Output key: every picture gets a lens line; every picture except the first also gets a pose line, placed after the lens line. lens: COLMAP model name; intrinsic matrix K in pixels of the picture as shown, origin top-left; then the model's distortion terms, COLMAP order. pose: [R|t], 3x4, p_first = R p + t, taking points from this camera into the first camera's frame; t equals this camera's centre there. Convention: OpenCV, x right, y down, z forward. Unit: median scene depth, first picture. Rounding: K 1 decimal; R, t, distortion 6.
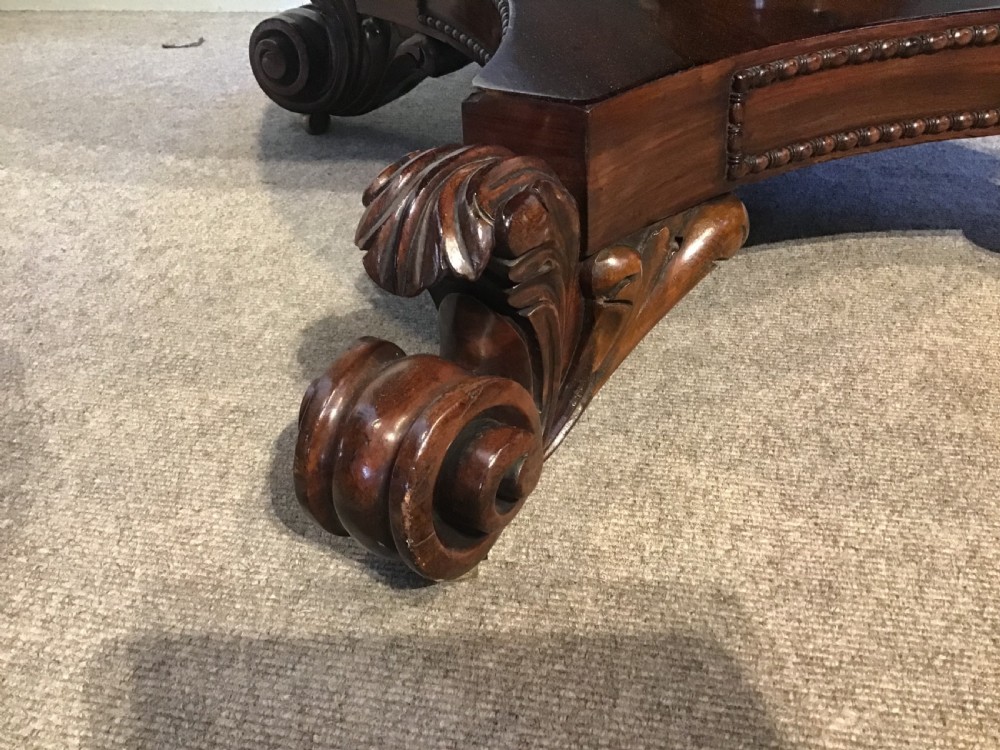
lens RADIAL K [[891.7, 0, 492.1], [0, 891.7, 376.3], [0, 0, 1]] dist [0.101141, -0.233122]
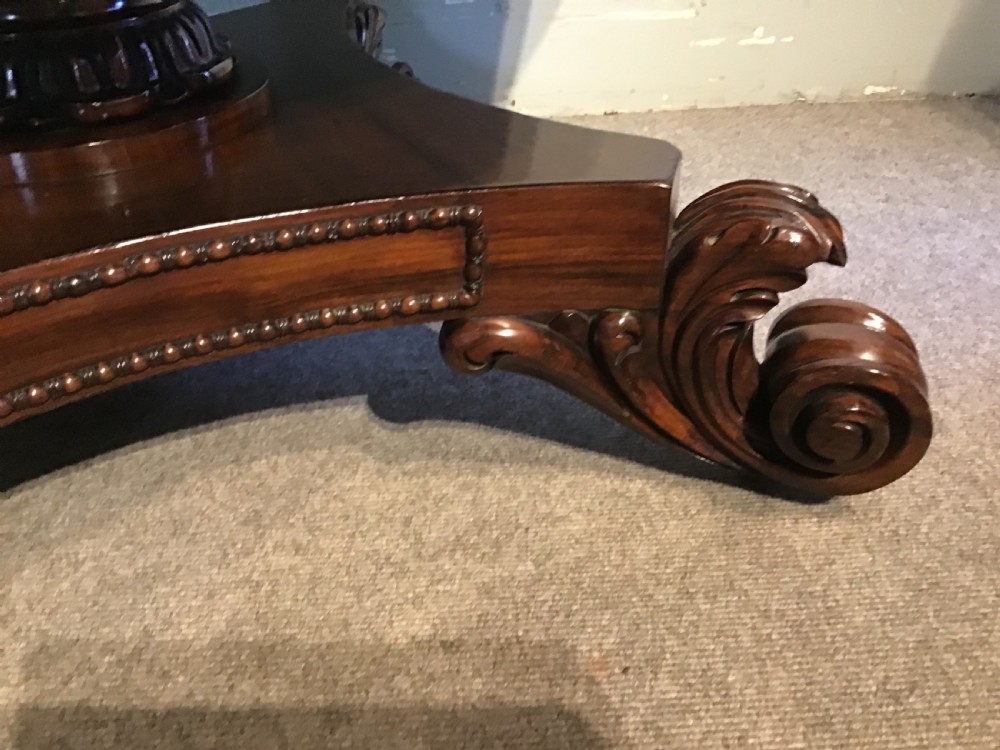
lens RADIAL K [[891.7, 0, 492.1], [0, 891.7, 376.3], [0, 0, 1]] dist [0.101141, -0.233122]
pose [[0.963618, -0.124089, 0.236732, 0.433465], [0.130782, 0.991330, -0.012719, -0.154423], [-0.233102, 0.043216, 0.971492, 0.068179]]
